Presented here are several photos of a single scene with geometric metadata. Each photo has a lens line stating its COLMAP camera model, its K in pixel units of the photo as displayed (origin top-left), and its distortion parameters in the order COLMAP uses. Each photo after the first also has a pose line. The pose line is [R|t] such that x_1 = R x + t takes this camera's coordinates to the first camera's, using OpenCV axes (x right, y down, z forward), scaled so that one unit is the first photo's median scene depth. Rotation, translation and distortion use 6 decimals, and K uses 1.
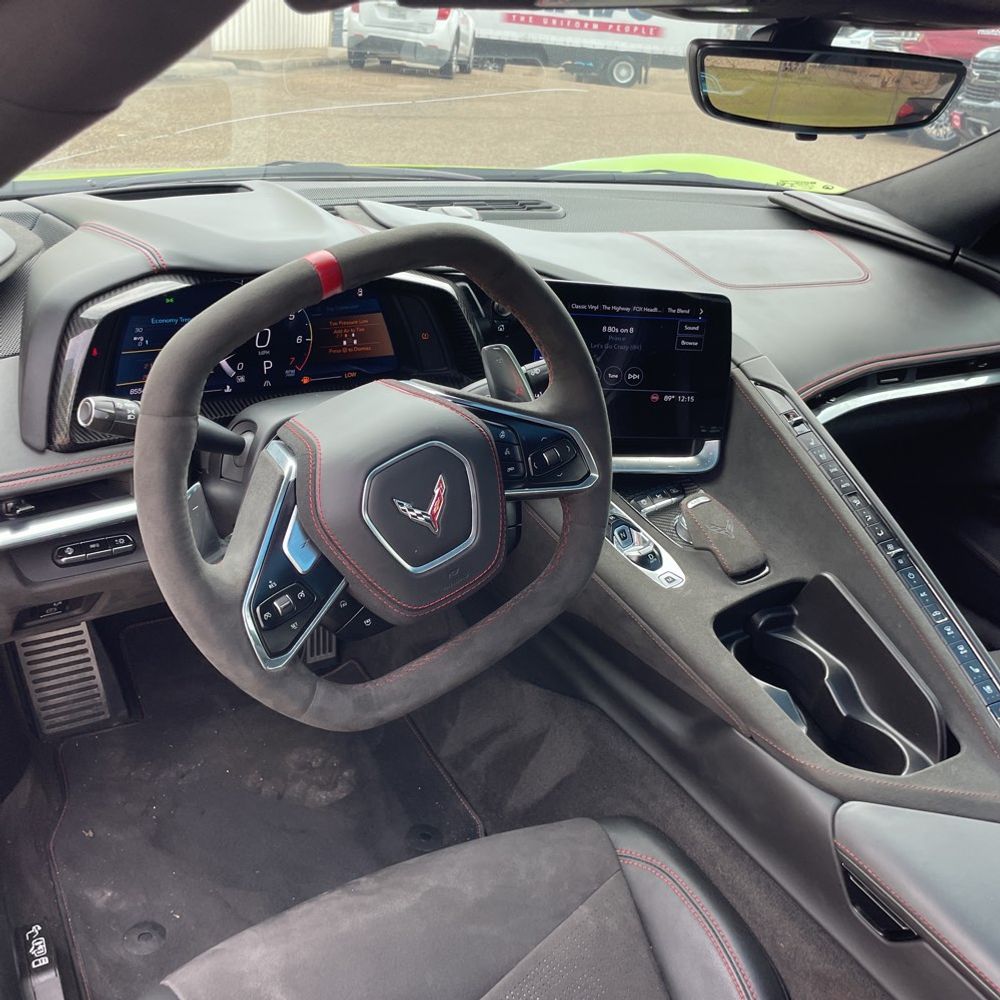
lens RADIAL K [[1013.6, 0, 529.0], [0, 1013.6, 499.8], [0, 0, 1]] dist [0.089433, -0.115461]
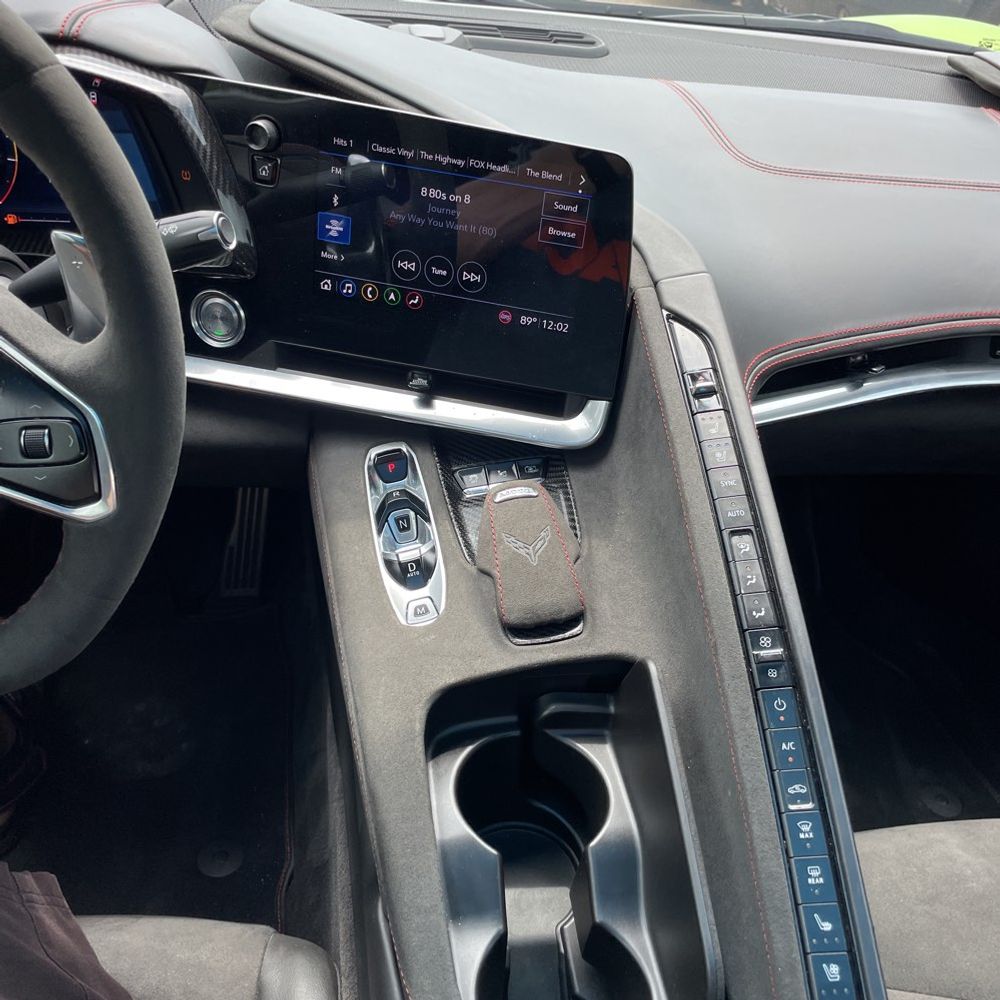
lens RADIAL K [[1026.5, 0, 521.7], [0, 1026.5, 498.9], [0, 0, 1]] dist [0.091299, -0.125297]
pose [[0.940694, 0.187470, -0.282753, 0.344695], [-0.166250, 0.981253, 0.097487, -0.056047], [0.295728, -0.044697, 0.954226, 0.409740]]
